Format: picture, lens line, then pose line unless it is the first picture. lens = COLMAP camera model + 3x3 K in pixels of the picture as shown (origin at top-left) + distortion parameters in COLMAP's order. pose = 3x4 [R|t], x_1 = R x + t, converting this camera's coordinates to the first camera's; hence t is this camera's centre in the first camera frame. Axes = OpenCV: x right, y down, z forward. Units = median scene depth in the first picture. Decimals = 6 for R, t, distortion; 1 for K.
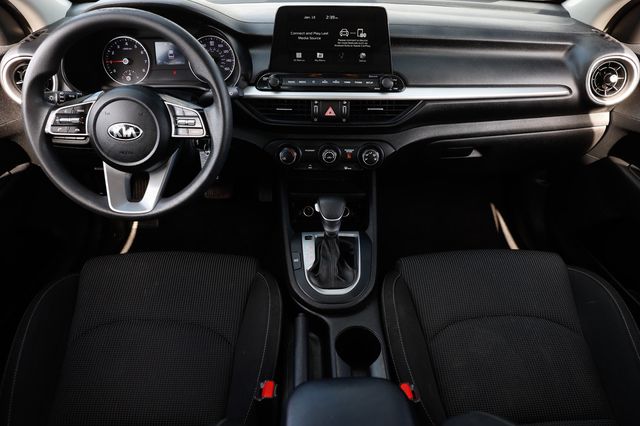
lens RADIAL K [[451.0, 0, 320.0], [0, 451.0, 213.0], [0, 0, 1]] dist [-0.023181, 0.002318]
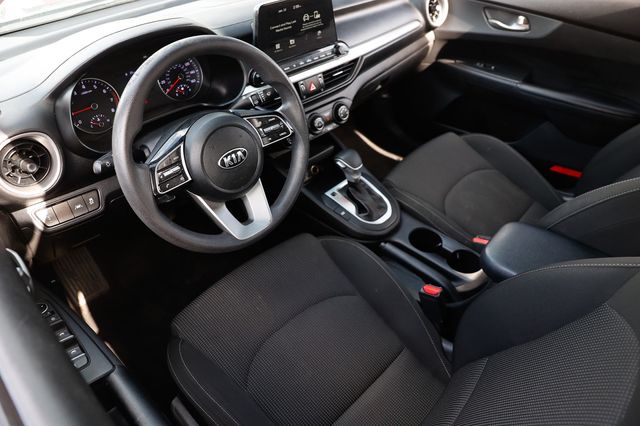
lens RADIAL K [[451.0, 0, 320.0], [0, 451.0, 213.0], [0, 0, 1]] dist [-0.023181, 0.002318]
pose [[0.702571, -0.457137, 0.545362, -0.783088], [0.418282, 0.885292, 0.203218, -0.170578], [-0.575703, 0.085340, 0.813193, 0.070083]]
